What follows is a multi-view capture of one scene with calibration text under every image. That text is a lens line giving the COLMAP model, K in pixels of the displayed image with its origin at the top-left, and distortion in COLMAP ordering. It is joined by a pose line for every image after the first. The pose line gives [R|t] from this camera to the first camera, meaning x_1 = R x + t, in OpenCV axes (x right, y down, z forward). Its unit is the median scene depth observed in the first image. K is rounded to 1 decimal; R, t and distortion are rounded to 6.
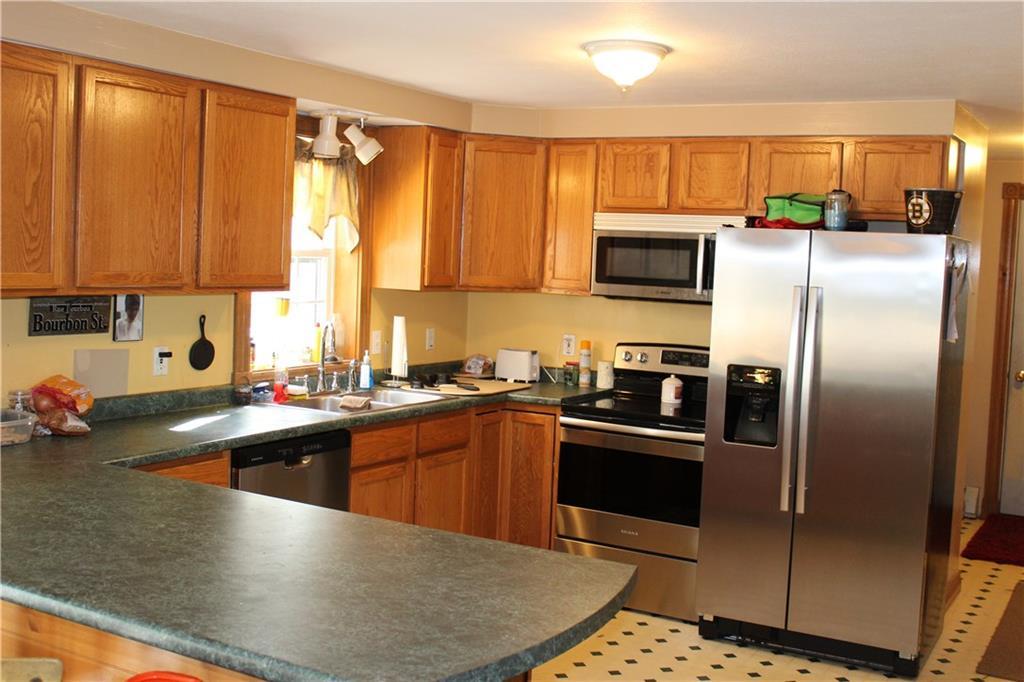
lens RADIAL K [[1142.3, 0, 512.0], [0, 1142.3, 341.0], [0, 0, 1]] dist [0.001695, 0.014135]
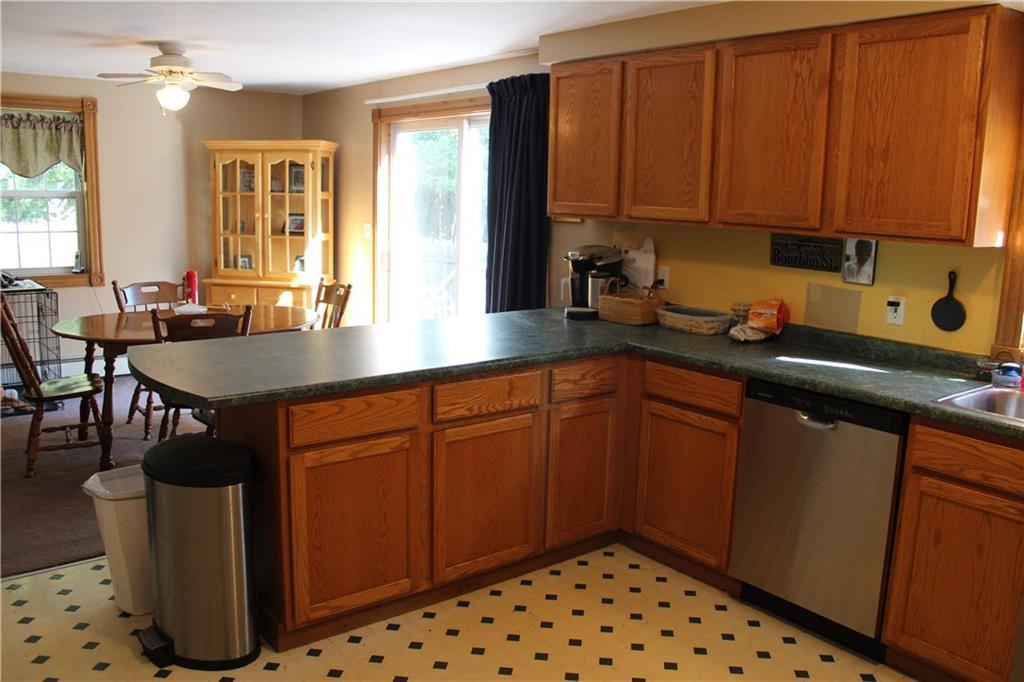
lens RADIAL K [[866.9, 0, 512.0], [0, 866.9, 341.0], [0, 0, 1]] dist [-0.154217, 0.163731]
pose [[-0.354419, 0.115172, -0.927967, 0.539384], [-0.113175, 0.979807, 0.164832, -0.042928], [0.928212, 0.163442, -0.334228, 0.997309]]
